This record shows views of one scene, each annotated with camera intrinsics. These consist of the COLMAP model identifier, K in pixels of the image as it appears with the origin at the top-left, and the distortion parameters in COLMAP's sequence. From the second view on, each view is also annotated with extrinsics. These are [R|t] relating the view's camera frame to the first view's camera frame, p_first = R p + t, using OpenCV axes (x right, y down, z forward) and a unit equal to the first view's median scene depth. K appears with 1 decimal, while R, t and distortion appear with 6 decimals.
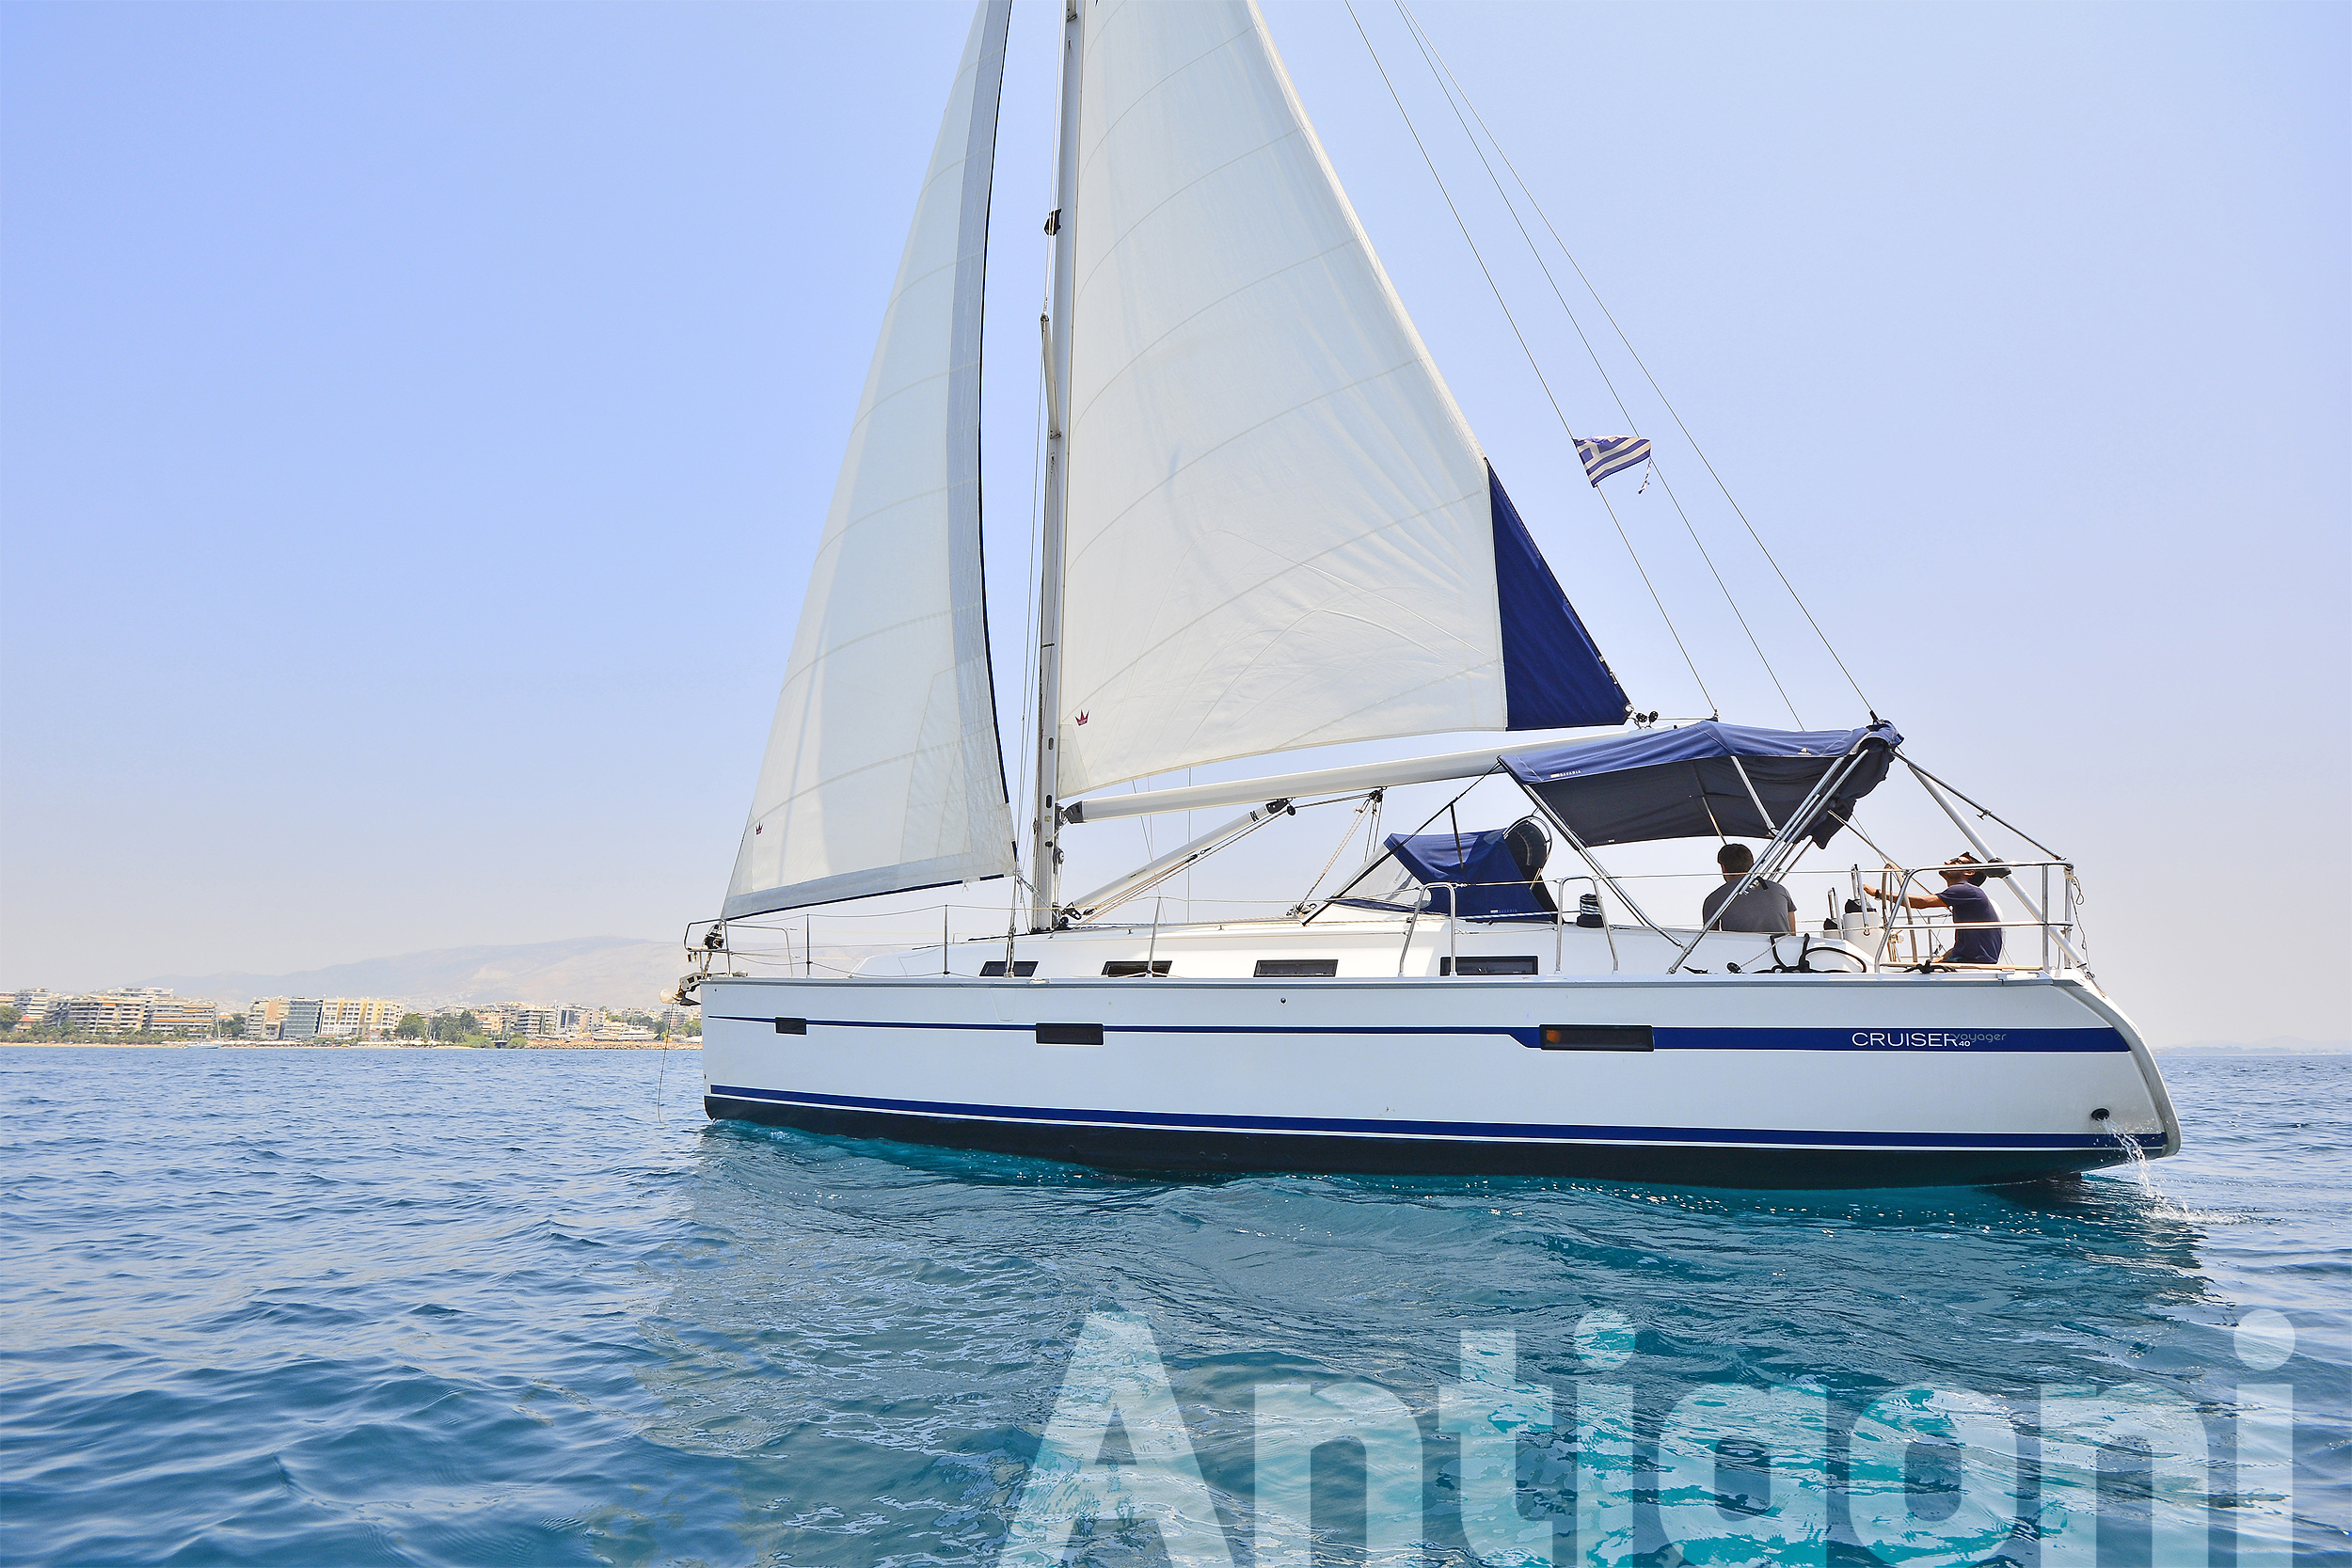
lens RADIAL K [[1139.6, 0, 1085.3], [0, 1139.6, 720.2], [0, 0, 1]] dist [-0.006722, -0.000673]
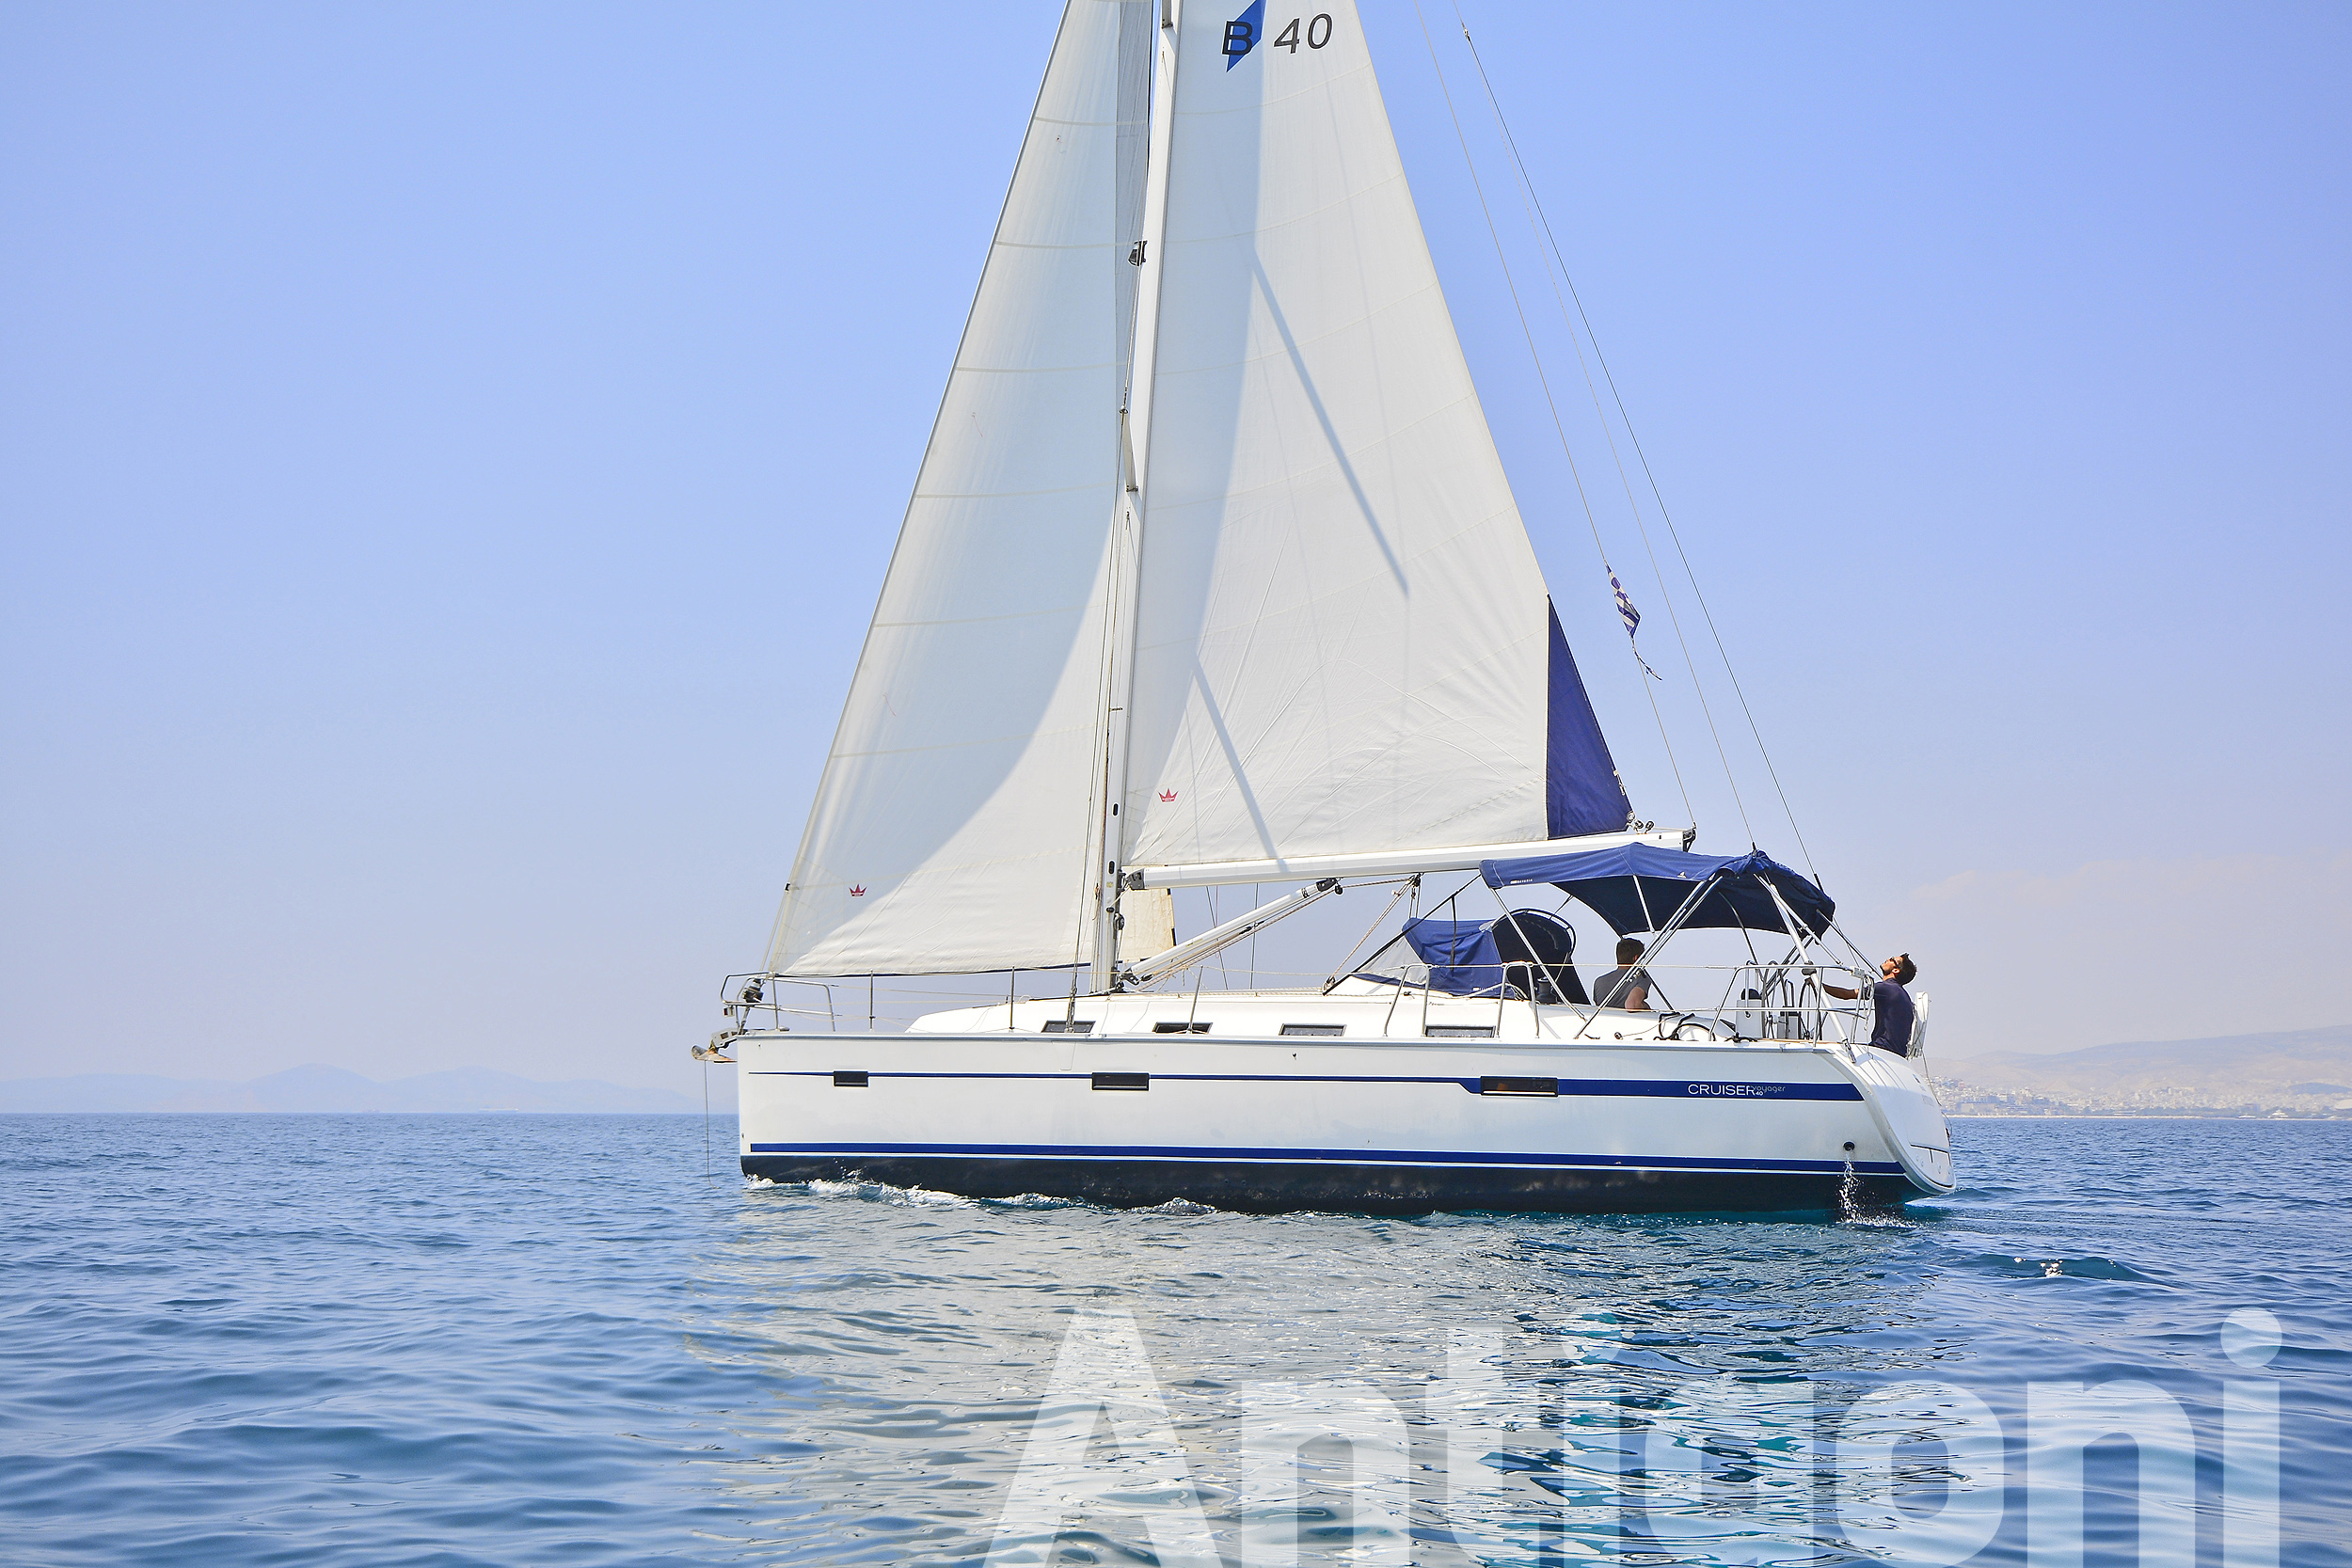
lens RADIAL K [[2067.3, 0, 1223.1], [0, 2067.3, 700.4], [0, 0, 1]] dist [-0.002567, -0.002339]
pose [[0.999187, 0.036512, 0.017072, 0.037529], [-0.037043, 0.998804, 0.031924, -0.173855], [-0.015886, -0.032530, 0.999344, -1.034944]]
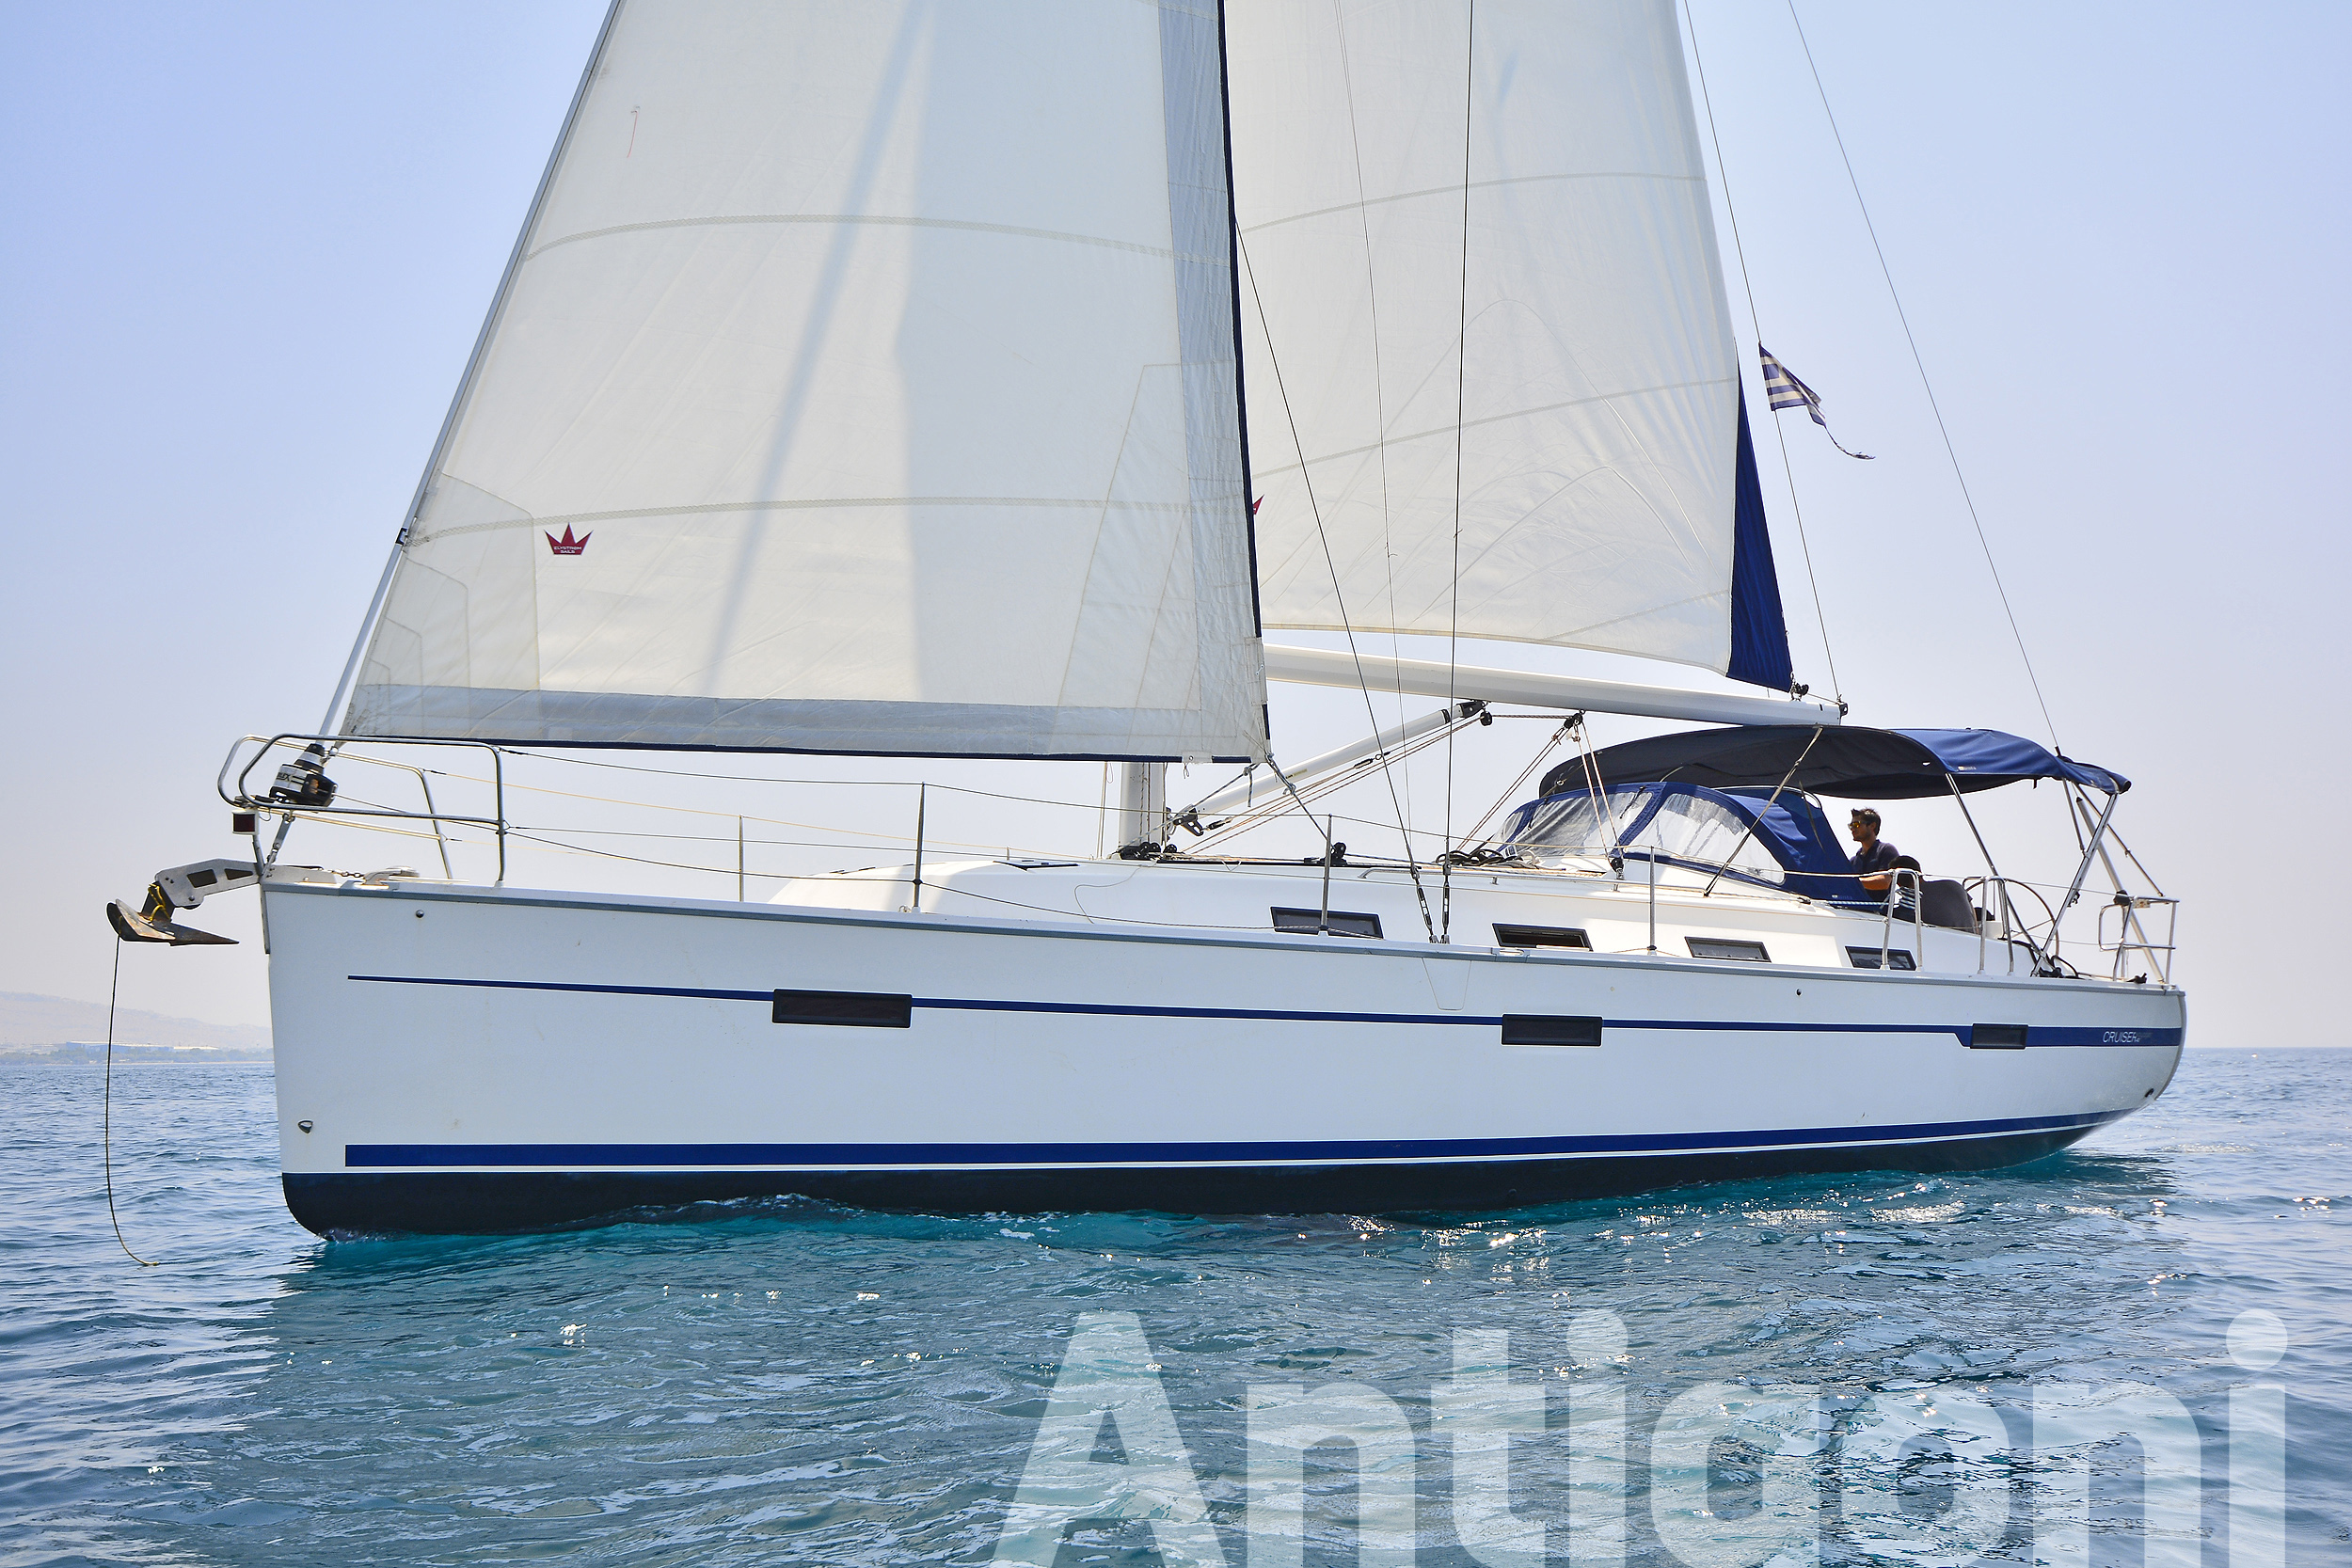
lens RADIAL K [[2067.3, 0, 1223.1], [0, 2067.3, 700.4], [0, 0, 1]] dist [-0.002567, -0.002339]
pose [[0.454777, 0.127317, 0.881458, -1.165752], [-0.254125, 0.967133, -0.008579, 0.136098], [-0.853580, -0.220099, 0.472185, 0.591322]]
